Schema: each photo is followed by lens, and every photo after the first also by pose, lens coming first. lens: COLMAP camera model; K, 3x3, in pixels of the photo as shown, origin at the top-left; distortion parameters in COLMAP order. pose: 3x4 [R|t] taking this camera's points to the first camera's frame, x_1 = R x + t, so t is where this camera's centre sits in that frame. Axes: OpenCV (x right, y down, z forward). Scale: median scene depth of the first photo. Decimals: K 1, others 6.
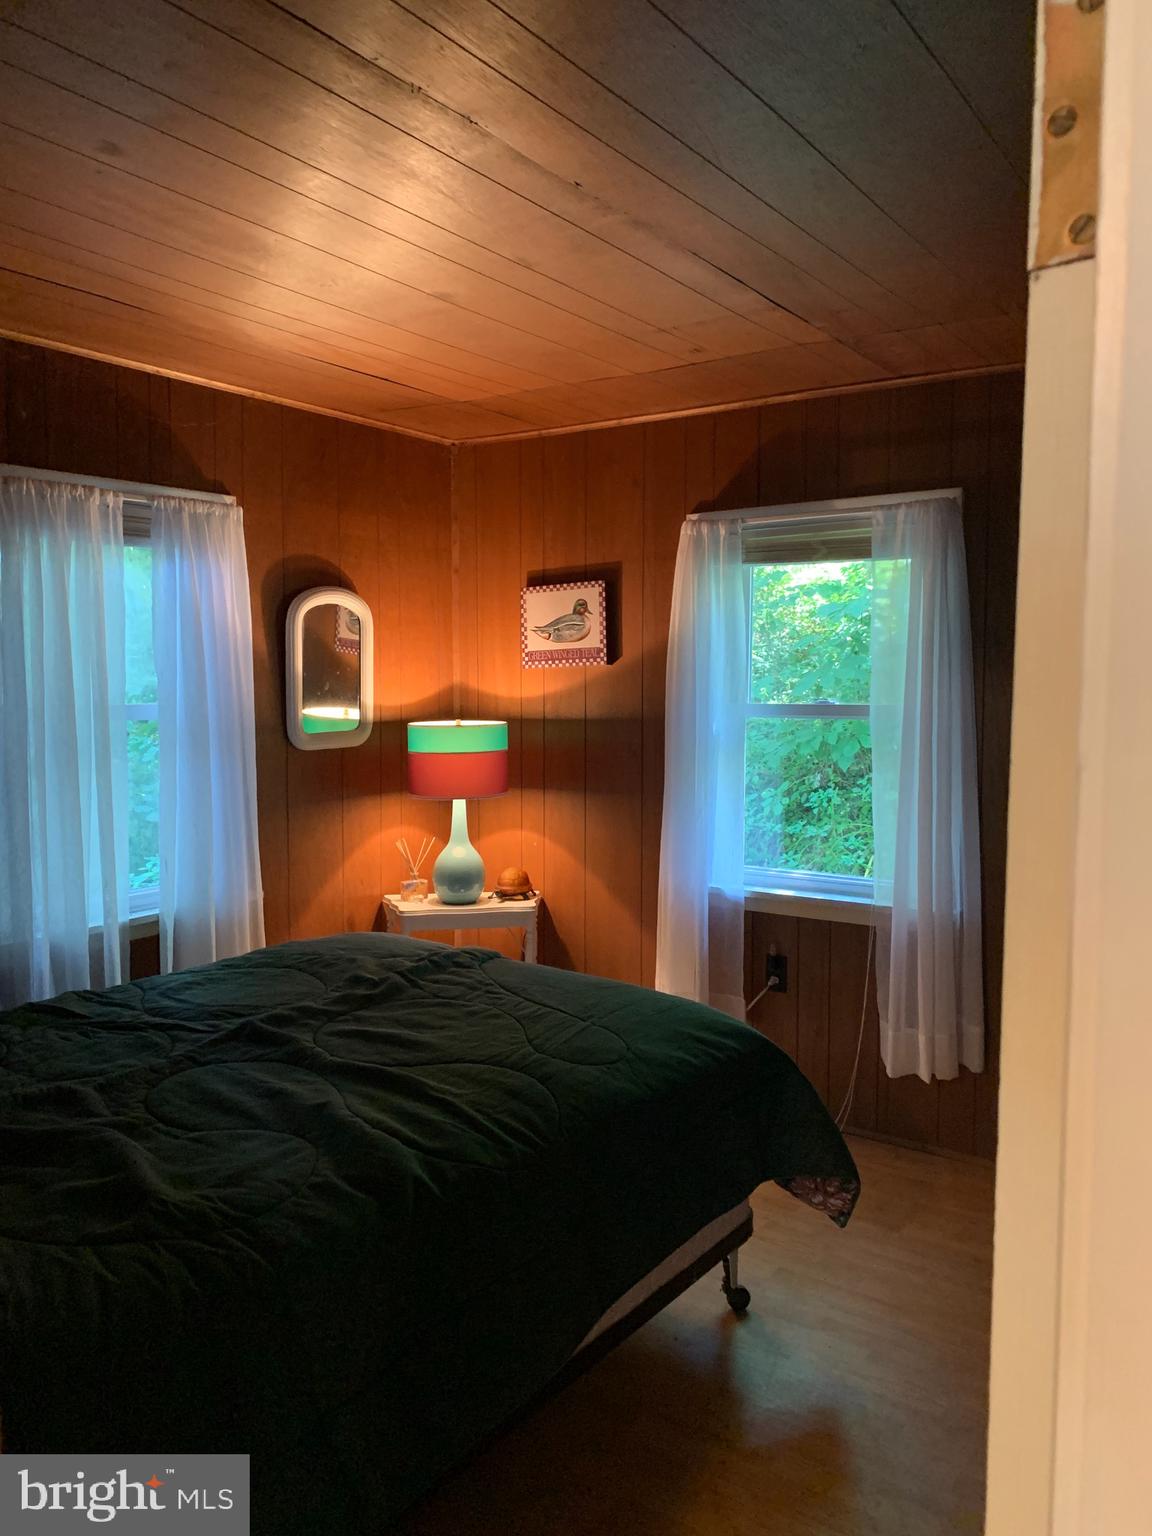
lens RADIAL K [[1165.1, 0, 576.0], [0, 1165.1, 768.0], [0, 0, 1]] dist [0.133426, -0.178040]
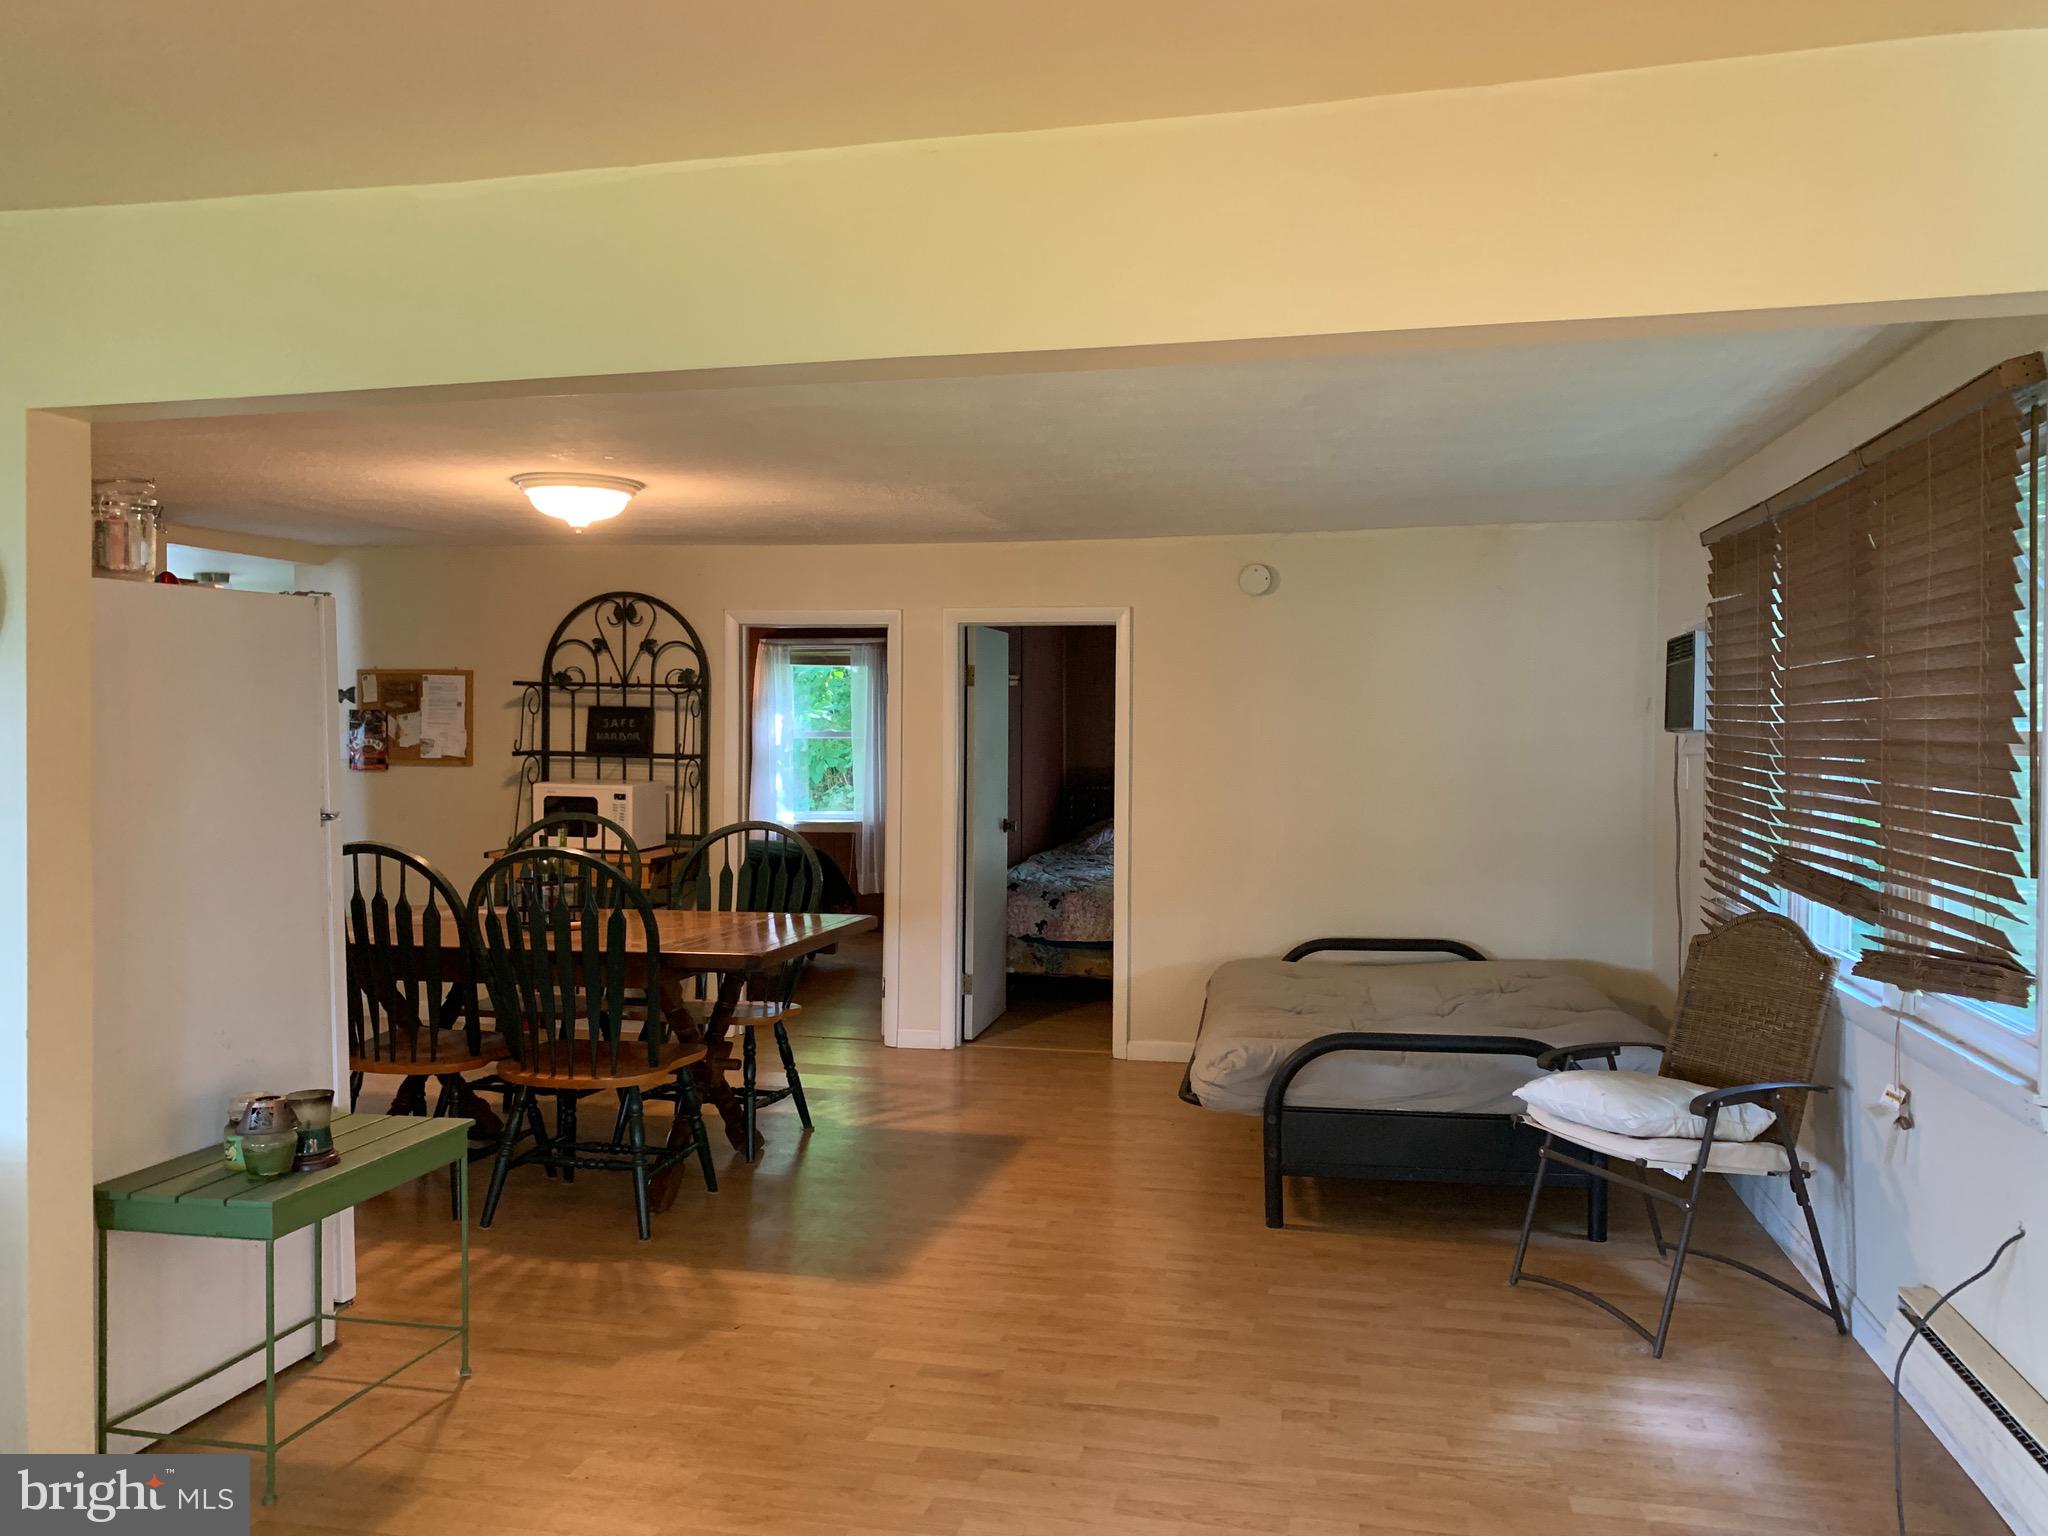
lens RADIAL K [[1557.5, 0, 1014.1], [0, 1557.5, 751.1], [0, 0, 1]] dist [0.096835, -0.178542]
pose [[0.926625, -0.008978, 0.375879, -0.506373], [0.028297, 0.998545, -0.045907, 0.113785], [-0.374920, 0.053175, 0.925531, -1.629752]]
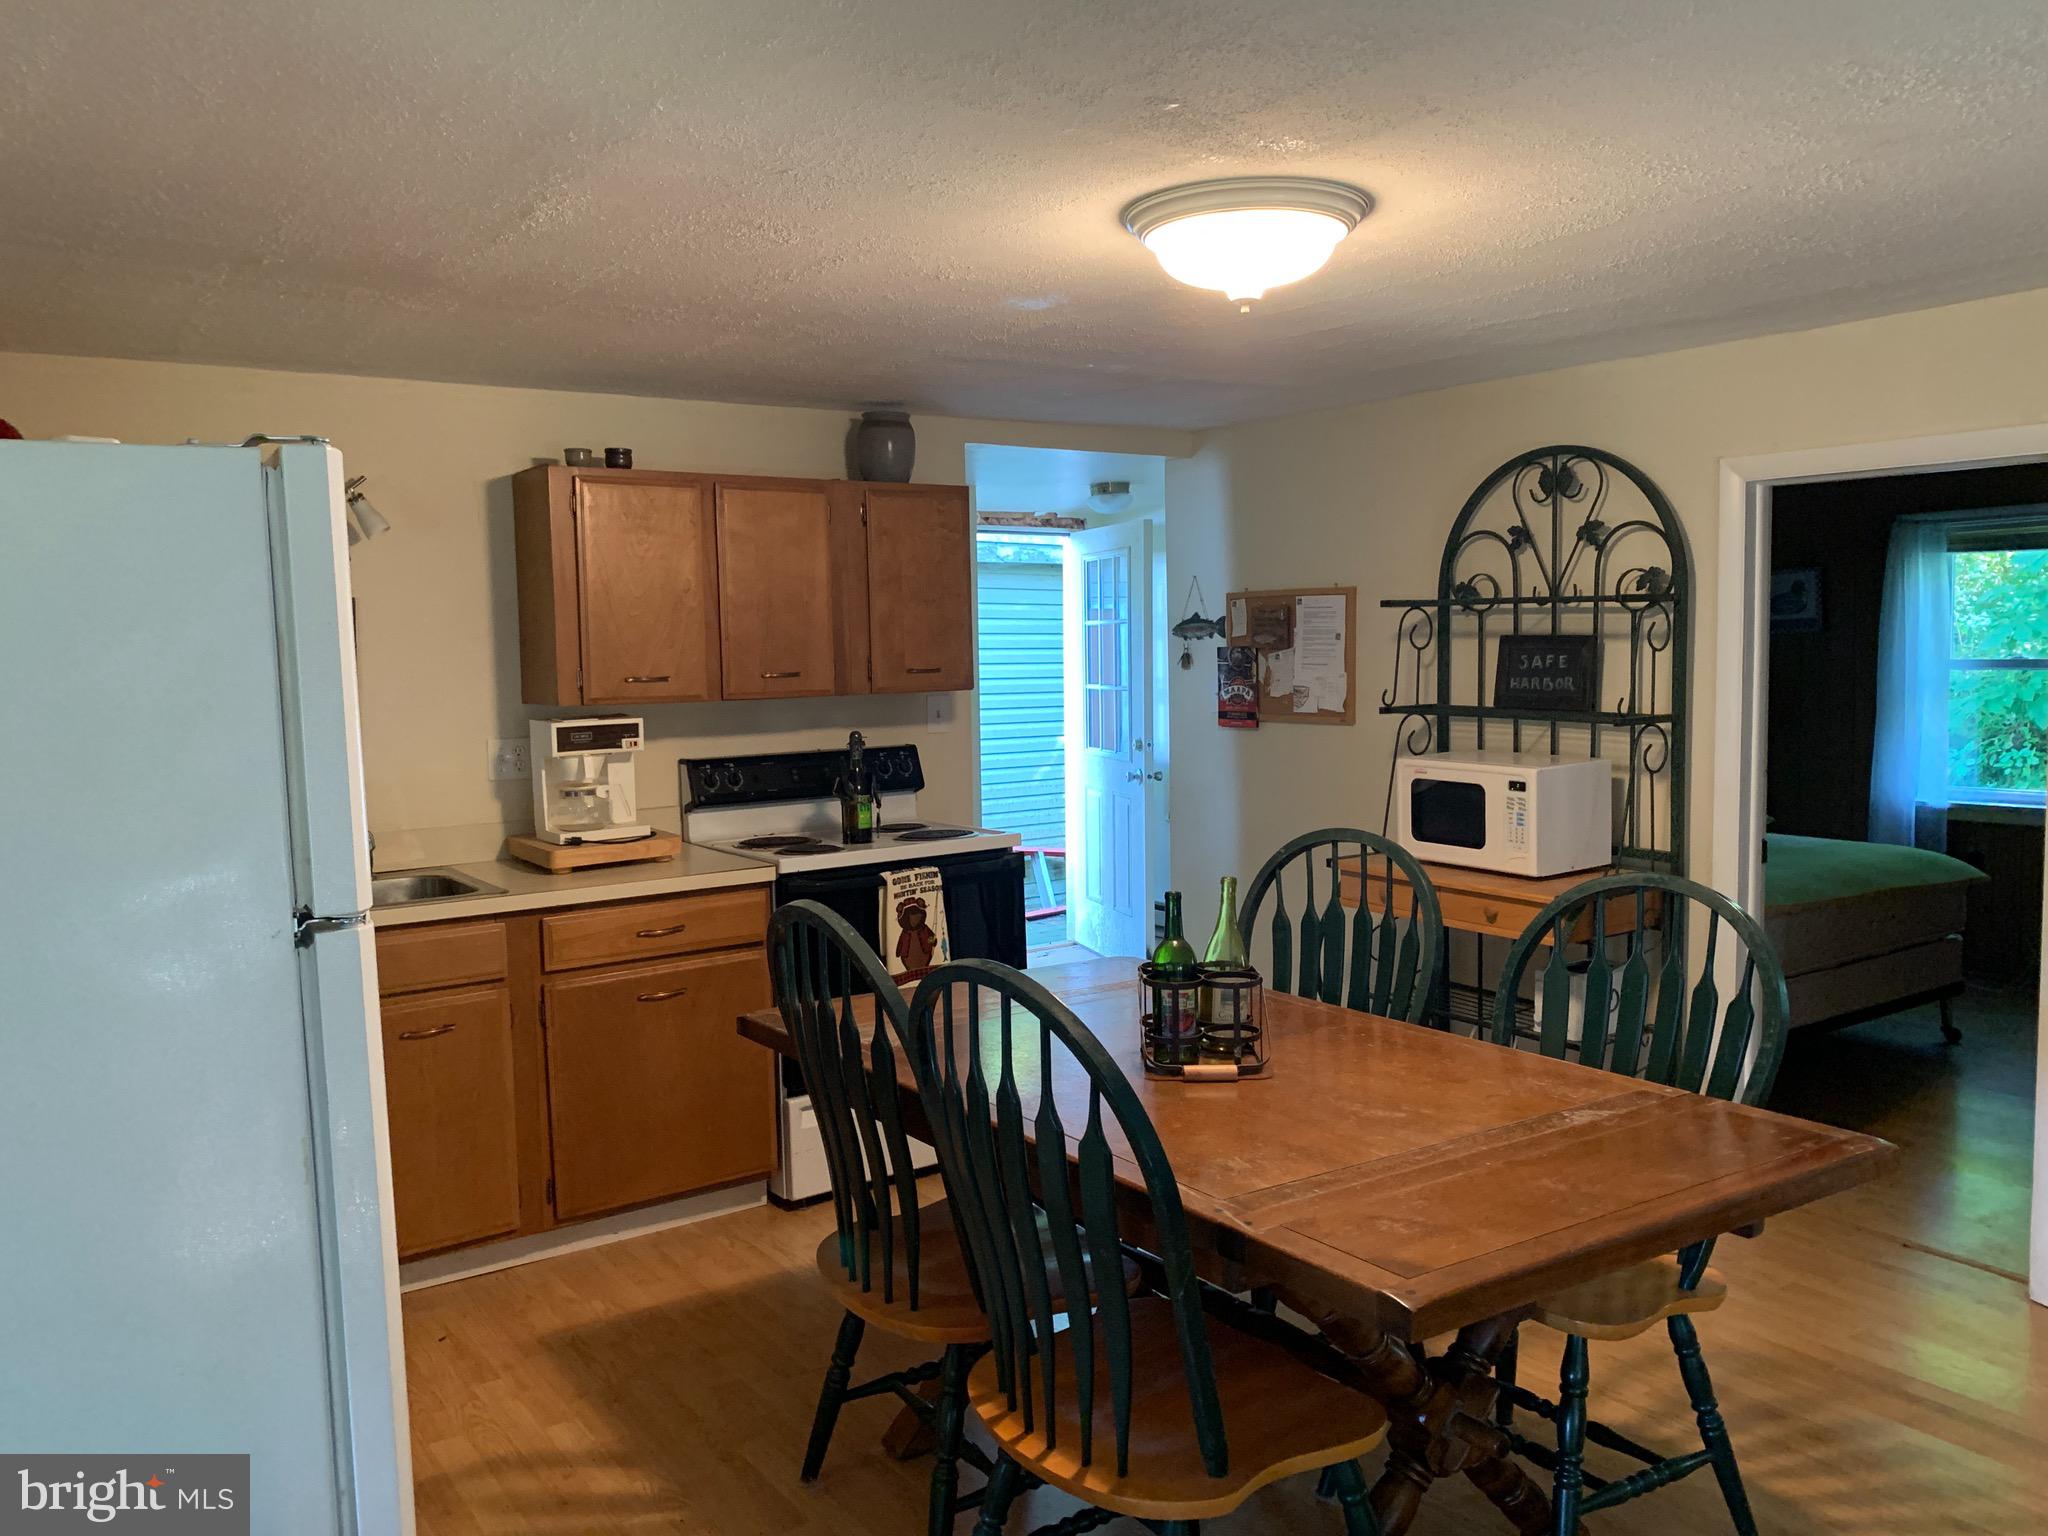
lens RADIAL K [[1557.5, 0, 1014.1], [0, 1557.5, 751.1], [0, 0, 1]] dist [0.096835, -0.178542]
pose [[0.935718, -0.000552, -0.352749, -0.197617], [-0.000120, 0.999998, -0.001885, 0.049745], [0.352750, 0.001806, 0.935716, -0.949107]]
